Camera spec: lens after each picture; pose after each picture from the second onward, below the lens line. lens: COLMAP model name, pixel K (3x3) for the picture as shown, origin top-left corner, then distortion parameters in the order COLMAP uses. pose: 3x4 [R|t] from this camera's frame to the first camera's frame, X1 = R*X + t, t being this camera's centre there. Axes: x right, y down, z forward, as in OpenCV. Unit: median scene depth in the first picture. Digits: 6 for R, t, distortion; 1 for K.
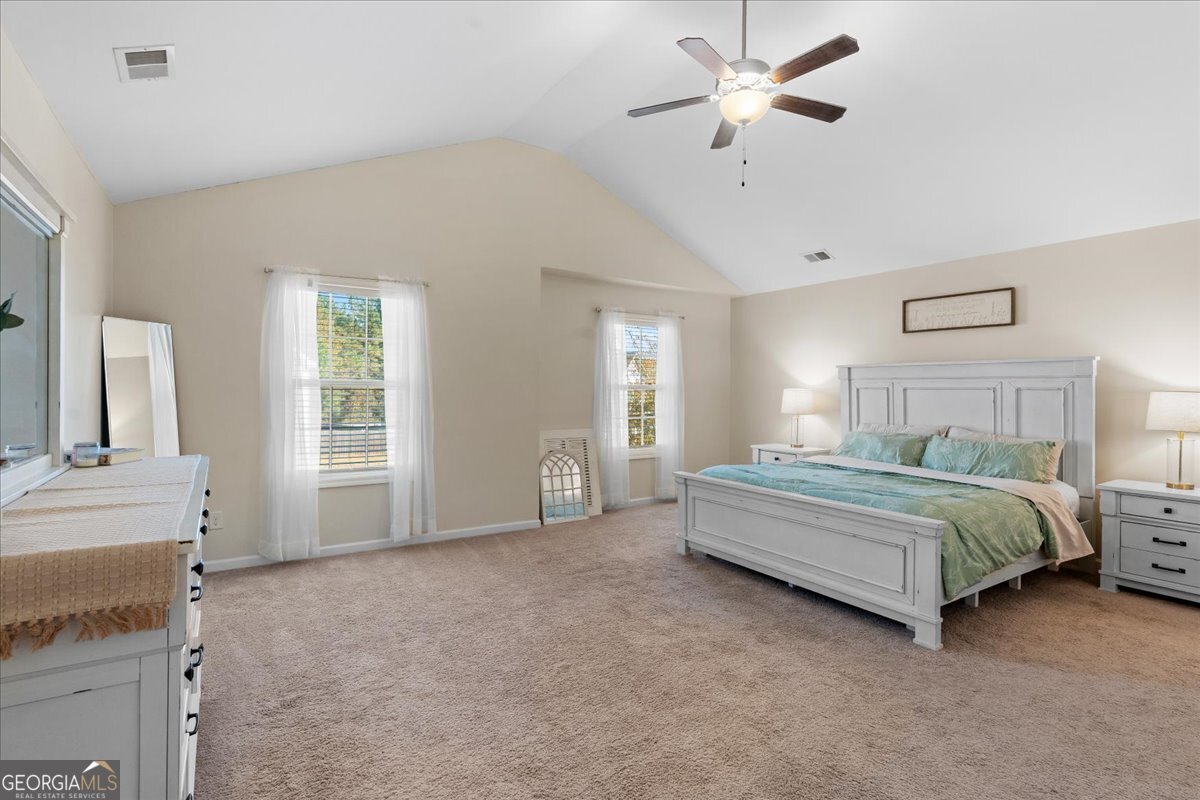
lens RADIAL K [[583.4, 0, 603.4], [0, 583.4, 388.6], [0, 0, 1]] dist [-0.001241, 0.000012]
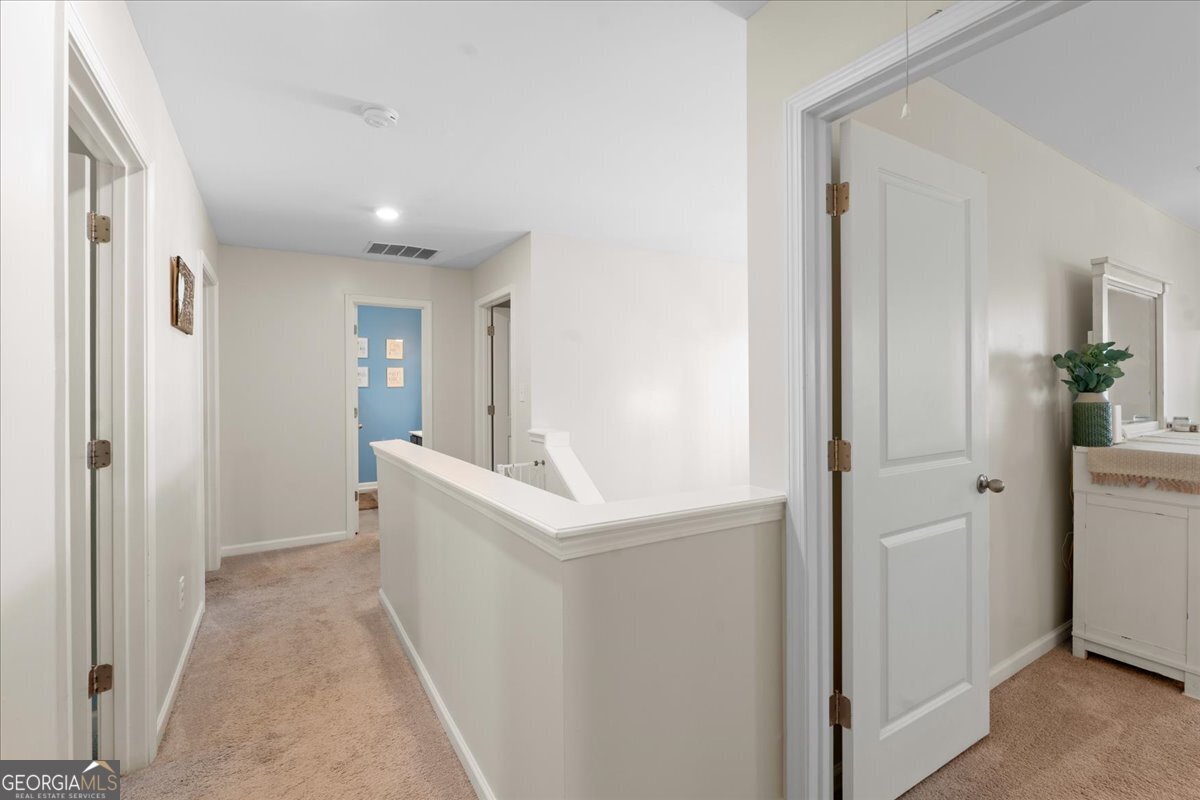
lens RADIAL K [[535.6, 0, 602.2], [0, 535.6, 390.8], [0, 0, 1]] dist [-0.007394, 0.000347]
pose [[-0.027642, -0.000994, -0.999617, 1.212496], [0.007023, 0.999975, -0.001188, 0.018522], [0.999593, -0.007053, -0.027635, -1.092688]]
